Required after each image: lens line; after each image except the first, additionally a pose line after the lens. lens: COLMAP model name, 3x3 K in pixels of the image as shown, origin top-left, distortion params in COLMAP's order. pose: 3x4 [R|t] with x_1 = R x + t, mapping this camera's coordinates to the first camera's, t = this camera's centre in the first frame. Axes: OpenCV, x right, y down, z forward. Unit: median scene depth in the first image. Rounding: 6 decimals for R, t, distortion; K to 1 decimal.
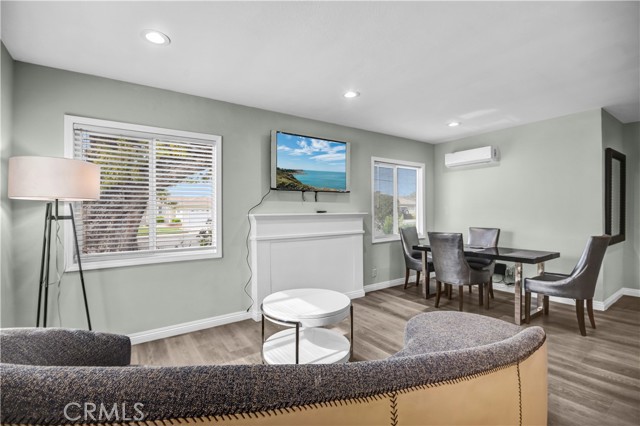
lens RADIAL K [[286.7, 0, 319.6], [0, 286.7, 211.2], [0, 0, 1]] dist [-0.011411, -0.000044]
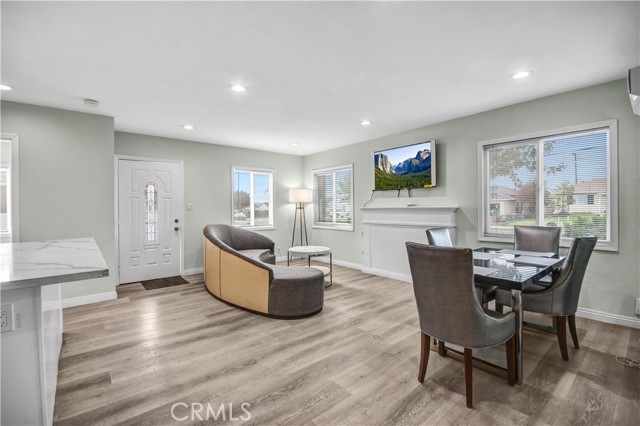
lens RADIAL K [[286.7, 0, 316.5], [0, 286.7, 210.0], [0, 0, 1]] dist [-0.011411, -0.000044]
pose [[0.105636, 0.021650, -0.994169, 1.326937], [0.011940, 0.999663, 0.023039, -0.012420], [0.994333, -0.014304, 0.105342, 0.550244]]
